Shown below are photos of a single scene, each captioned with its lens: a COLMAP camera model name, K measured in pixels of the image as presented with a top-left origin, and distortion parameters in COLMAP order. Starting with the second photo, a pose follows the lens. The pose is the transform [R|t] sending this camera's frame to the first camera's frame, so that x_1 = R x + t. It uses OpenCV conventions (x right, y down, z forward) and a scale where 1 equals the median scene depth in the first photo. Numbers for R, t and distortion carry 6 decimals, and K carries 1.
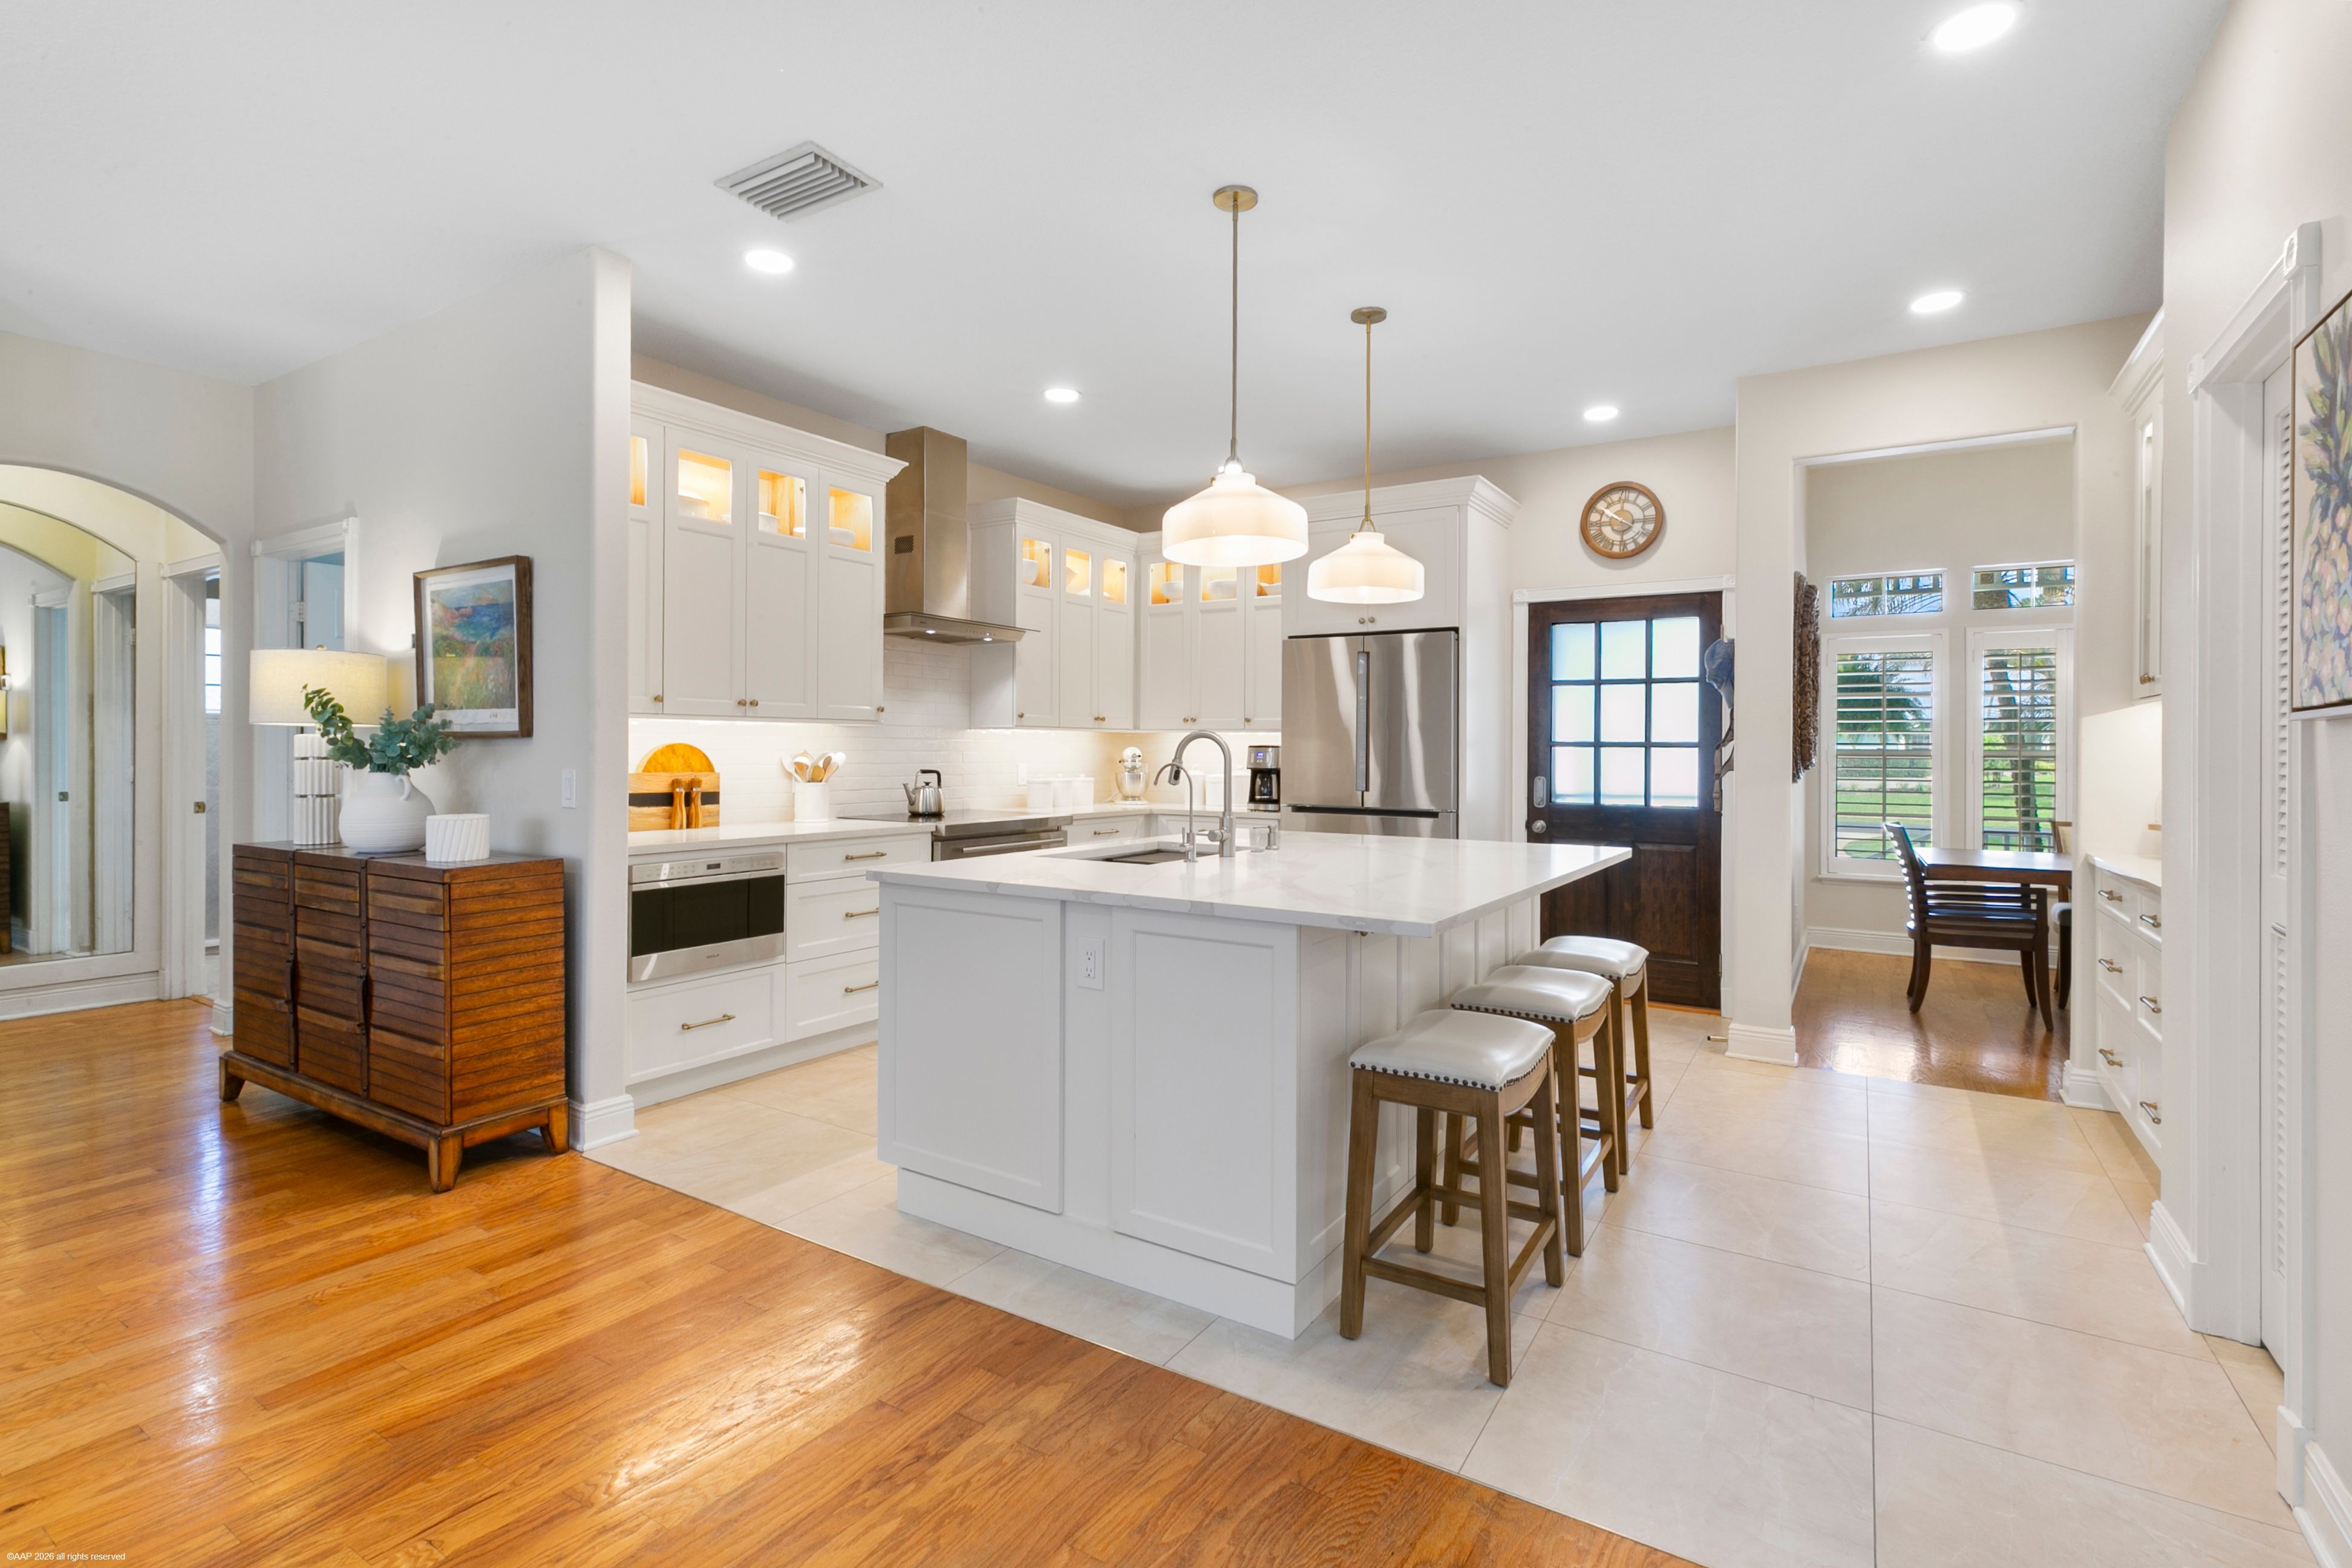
lens RADIAL K [[1102.1, 0, 1174.5], [0, 1102.1, 753.6], [0, 0, 1]] dist [0.002367, 0.000171]
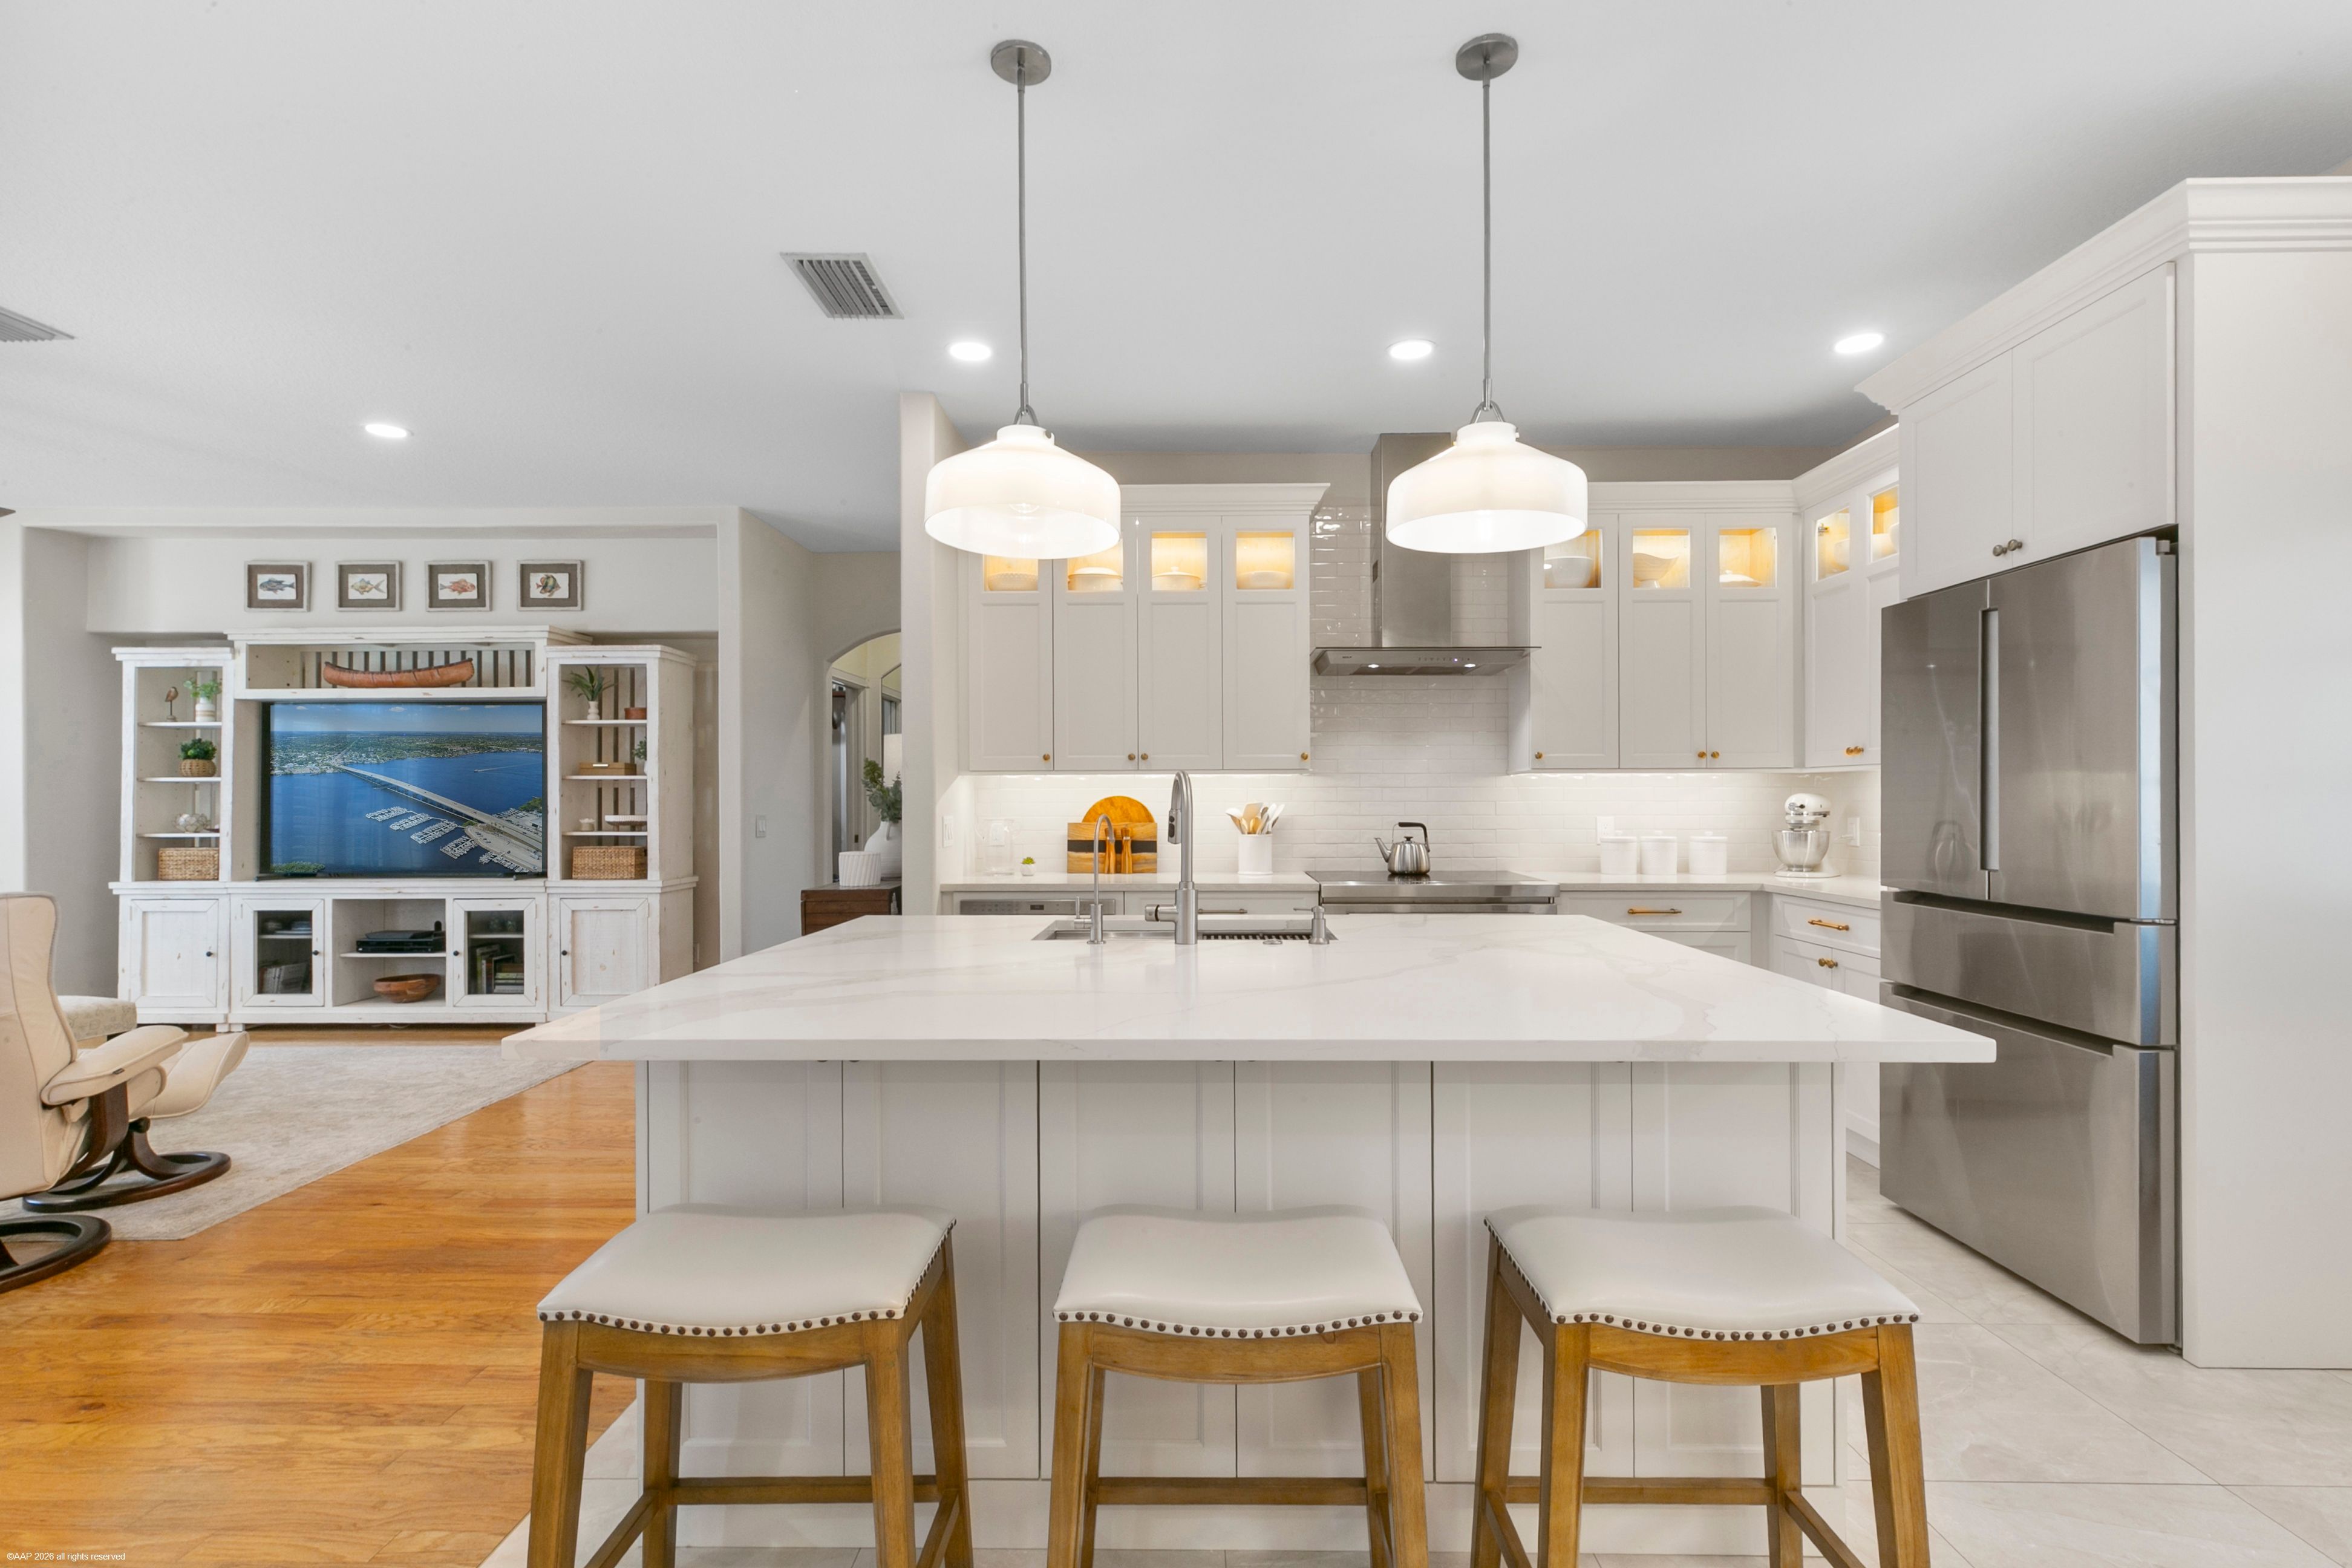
lens RADIAL K [[1086.3, 0, 1189.5], [0, 1086.3, 807.2], [0, 0, 1]] dist [0.003417, -0.000266]
pose [[0.525267, -0.002930, -0.850932, 0.512331], [0.003230, 0.999994, -0.001450, 0.003659], [0.850931, -0.001987, 0.525273, 0.487145]]
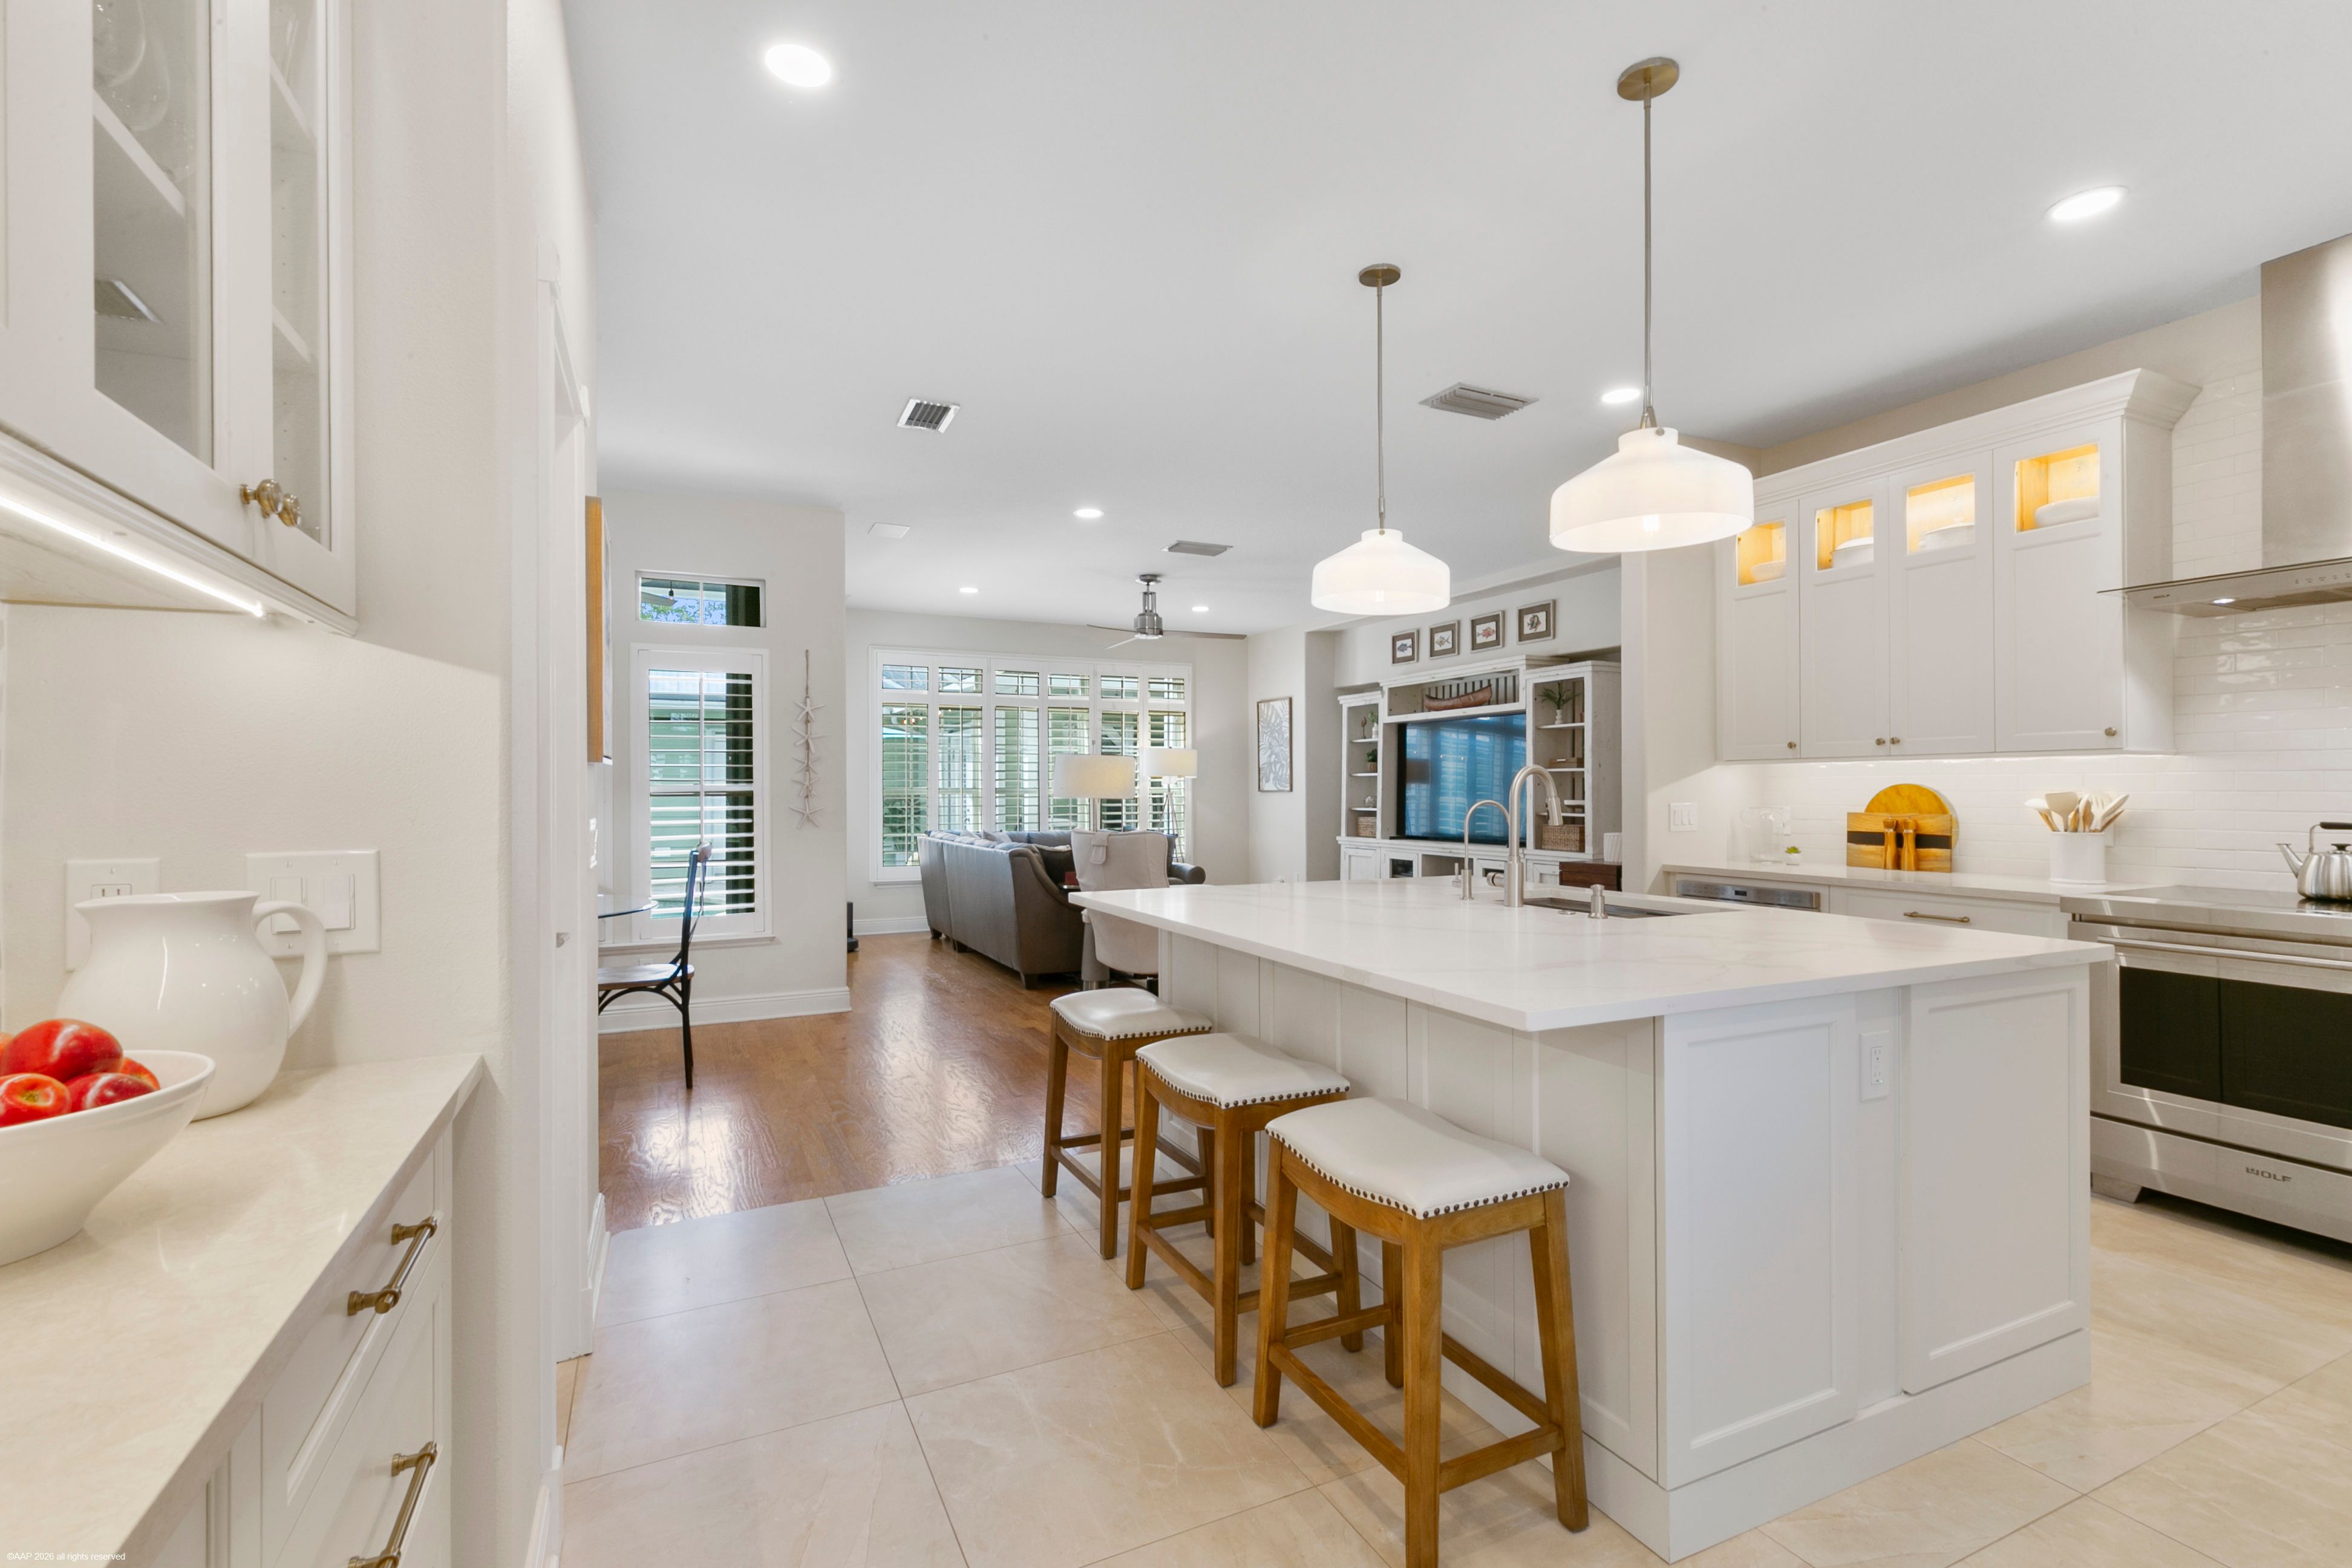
lens RADIAL K [[1079.1, 0, 1191.6], [0, 1079.1, 780.6], [0, 0, 1]] dist [0.004714, 0.000112]
pose [[-0.529799, -0.010932, -0.848053, 0.715337], [-0.002698, 0.999934, -0.011205, 0.000255], [0.848119, -0.003648, -0.529794, 0.966799]]
